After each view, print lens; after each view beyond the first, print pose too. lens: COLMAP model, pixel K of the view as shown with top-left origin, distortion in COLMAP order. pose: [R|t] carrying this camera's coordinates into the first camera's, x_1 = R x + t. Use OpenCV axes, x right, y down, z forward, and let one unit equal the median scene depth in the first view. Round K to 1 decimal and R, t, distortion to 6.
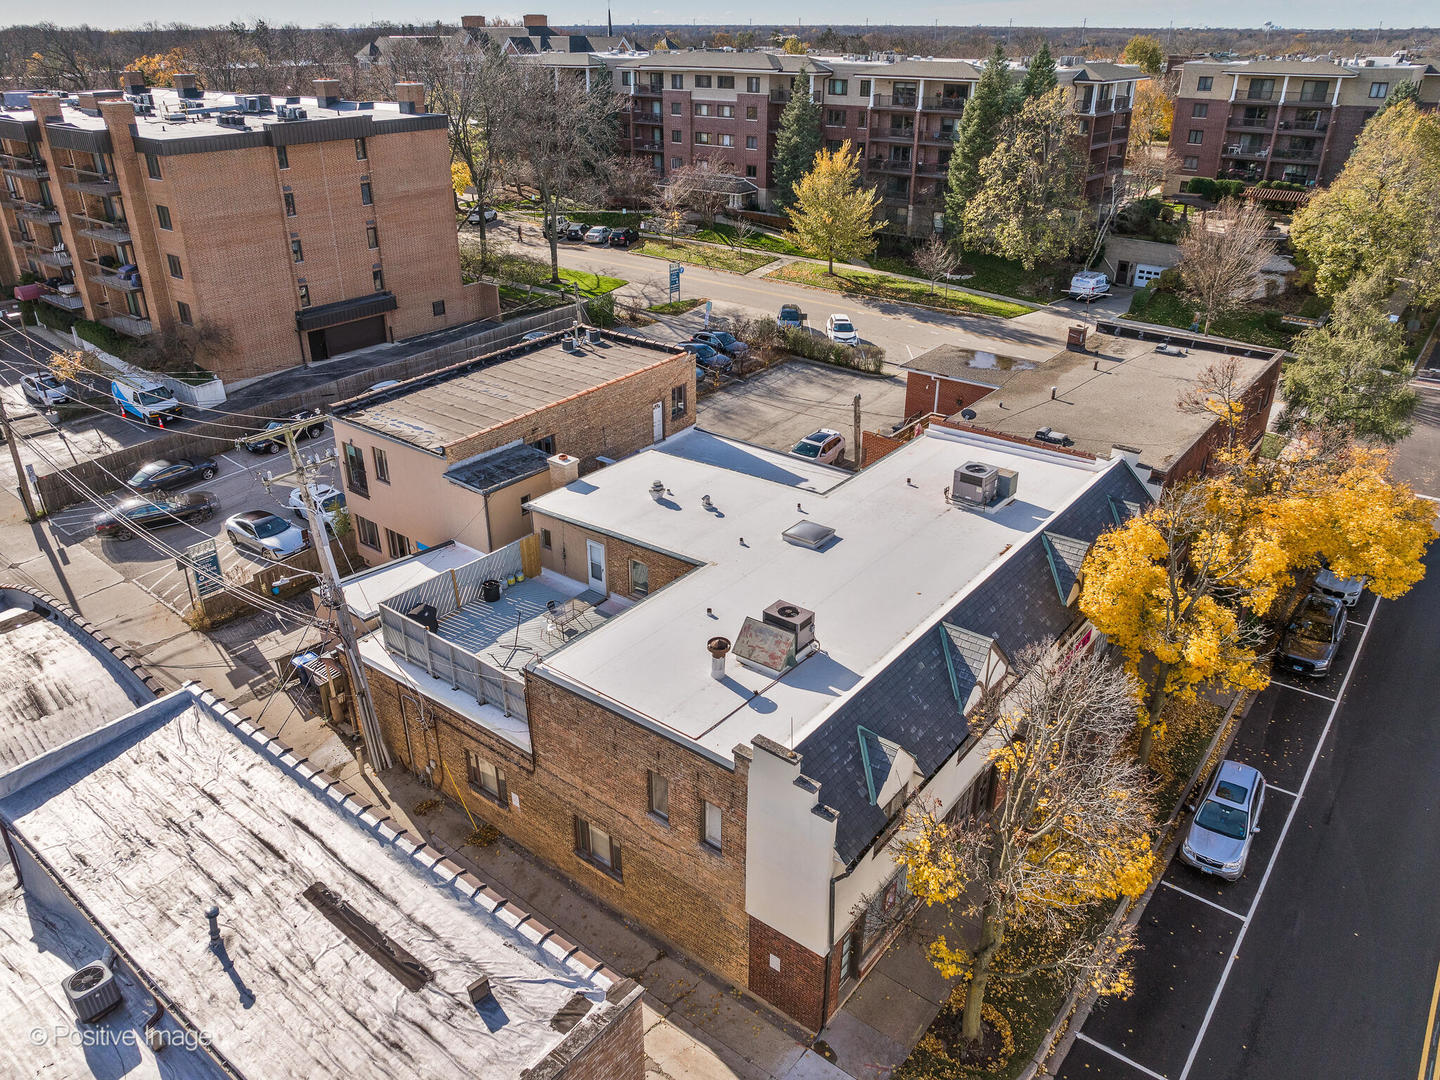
lens RADIAL K [[1013.3, 0, 714.9], [0, 1013.3, 541.2], [0, 0, 1]] dist [-0.013968, -0.051533]
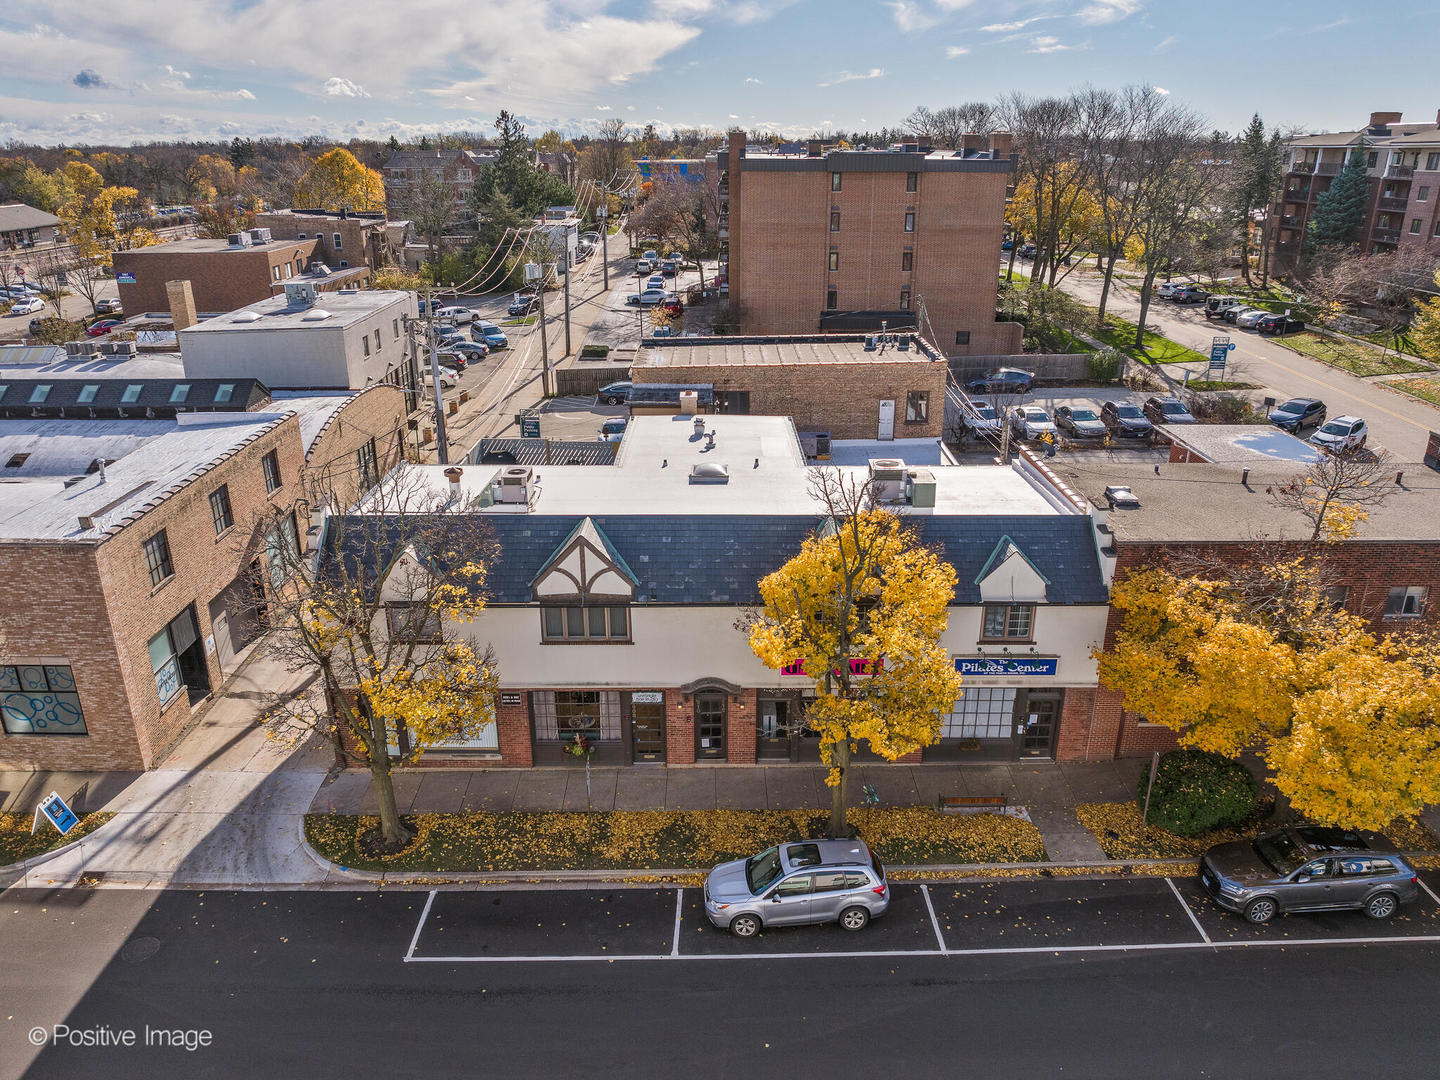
lens RADIAL K [[1006.9, 0, 720.0], [0, 1006.9, 540.0], [0, 0, 1]] dist [-0.025735, -0.002047]
pose [[0.630846, 0.287240, -0.720782, 0.535227], [-0.355575, 0.932689, 0.060479, -0.005563], [0.689637, 0.218139, 0.690518, 0.185524]]
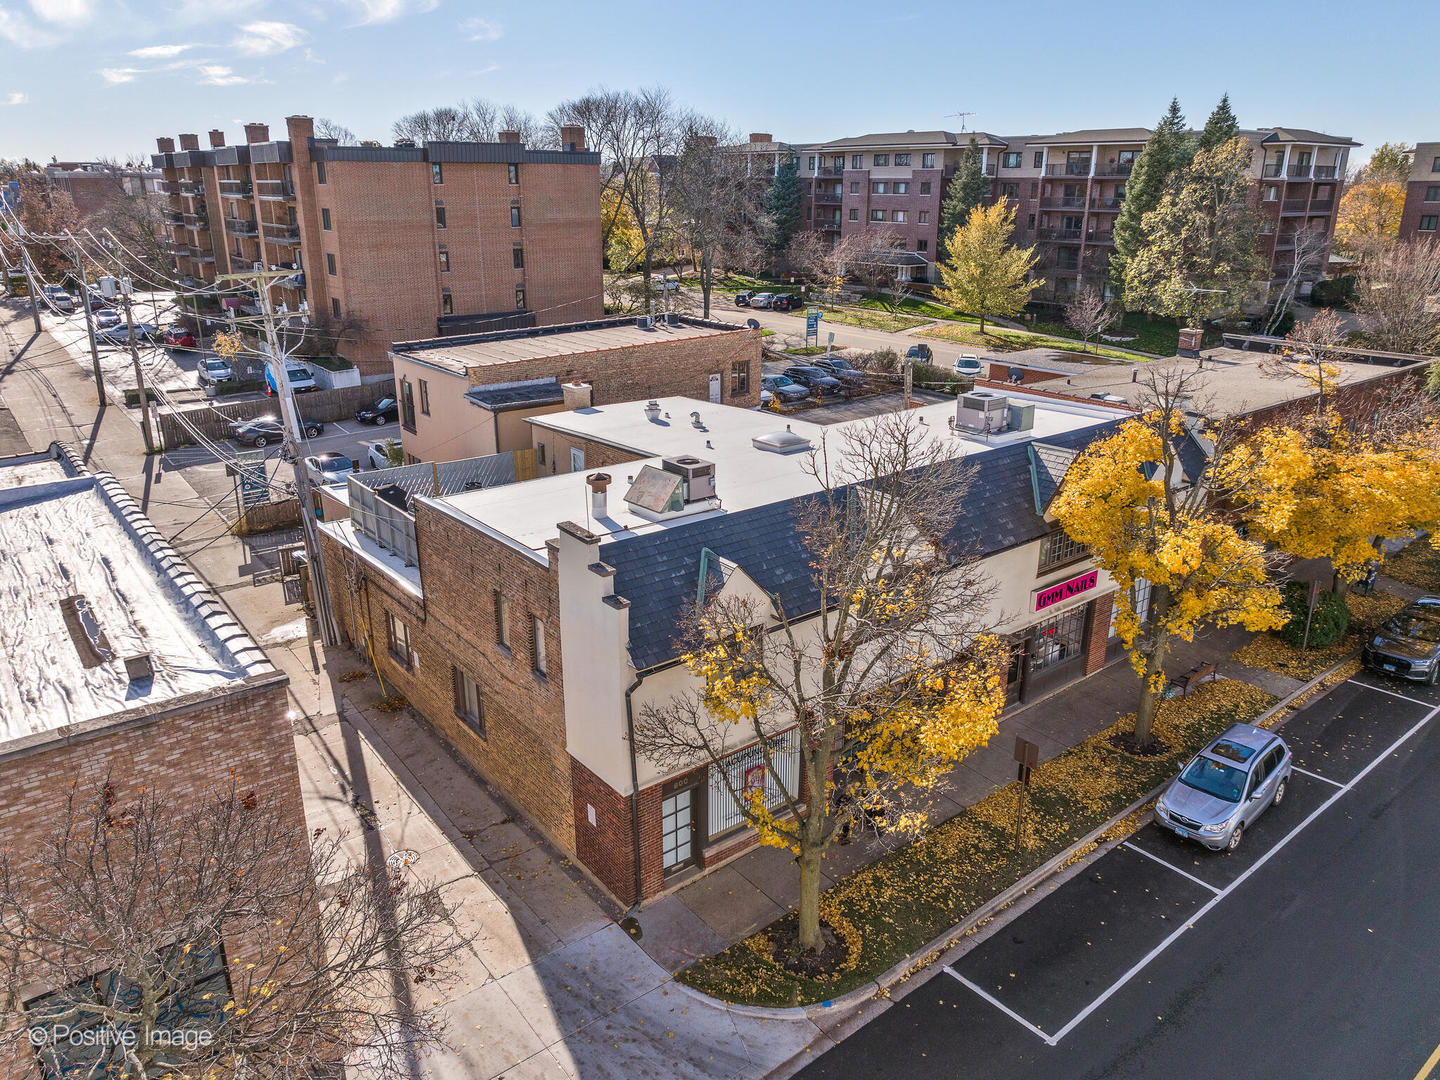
lens RADIAL K [[1005.8, 0, 720.0], [0, 1005.8, 540.0], [0, 0, 1]] dist [-0.011527, -0.004148]
pose [[0.974054, 0.079249, -0.211989, 0.148179], [-0.105927, 0.987396, -0.117595, 0.120724], [0.199998, 0.136999, 0.970171, 0.062979]]
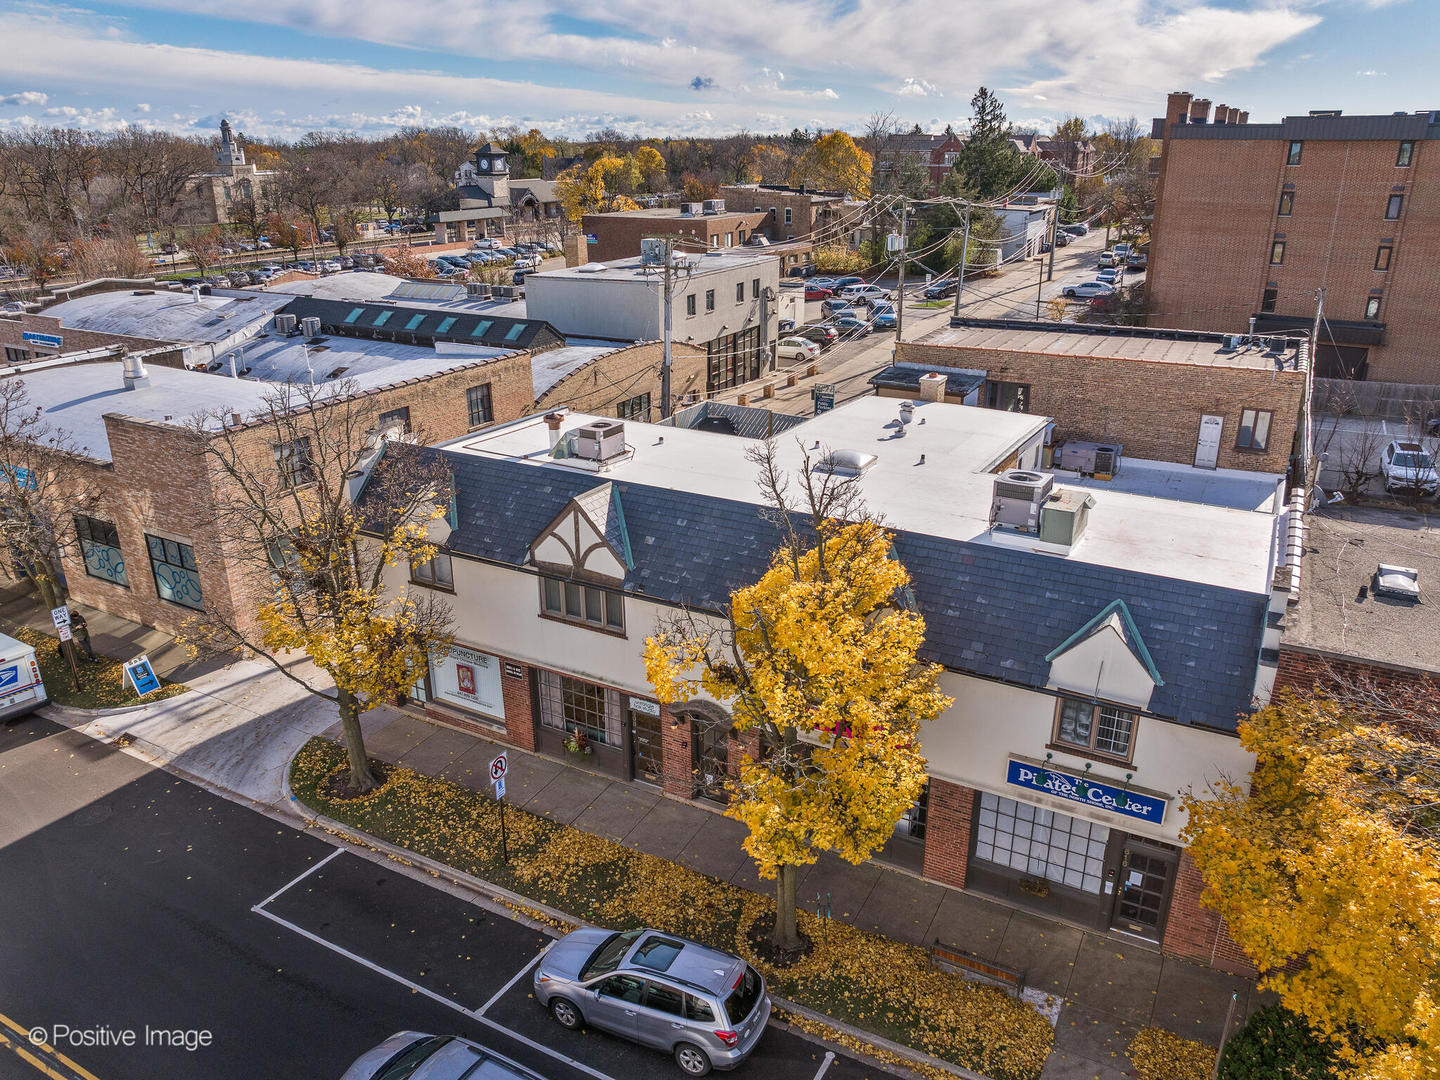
lens RADIAL K [[1008.3, 0, 749.5], [0, 1008.3, 545.6], [0, 0, 1]] dist [-0.033217, 0.000770]
pose [[0.186389, 0.366344, -0.911620, 0.539347], [-0.446466, 0.858123, 0.253562, -0.076733], [0.875173, 0.359746, 0.323505, 0.416652]]
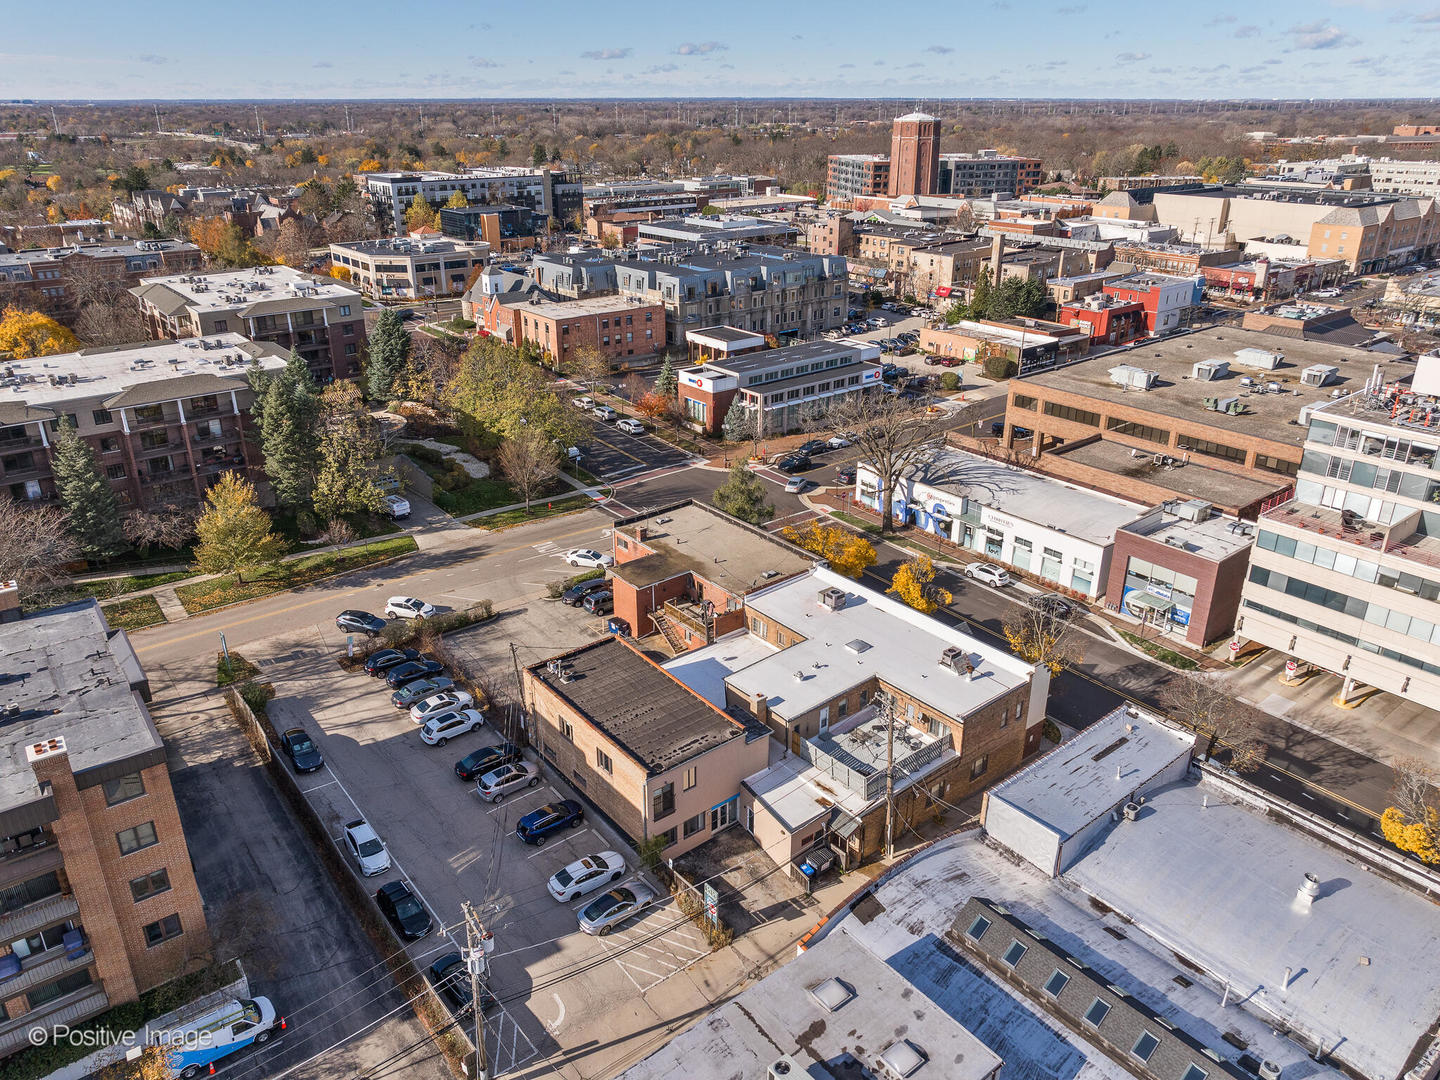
lens RADIAL K [[1006.9, 0, 720.0], [0, 1006.9, 540.0], [0, 0, 1]] dist [-0.025735, -0.002047]
pose [[0.233990, -0.387628, 0.891624, -1.141234], [0.451613, 0.855474, 0.253395, -0.555545], [-0.860984, 0.343377, 0.375231, 0.215524]]
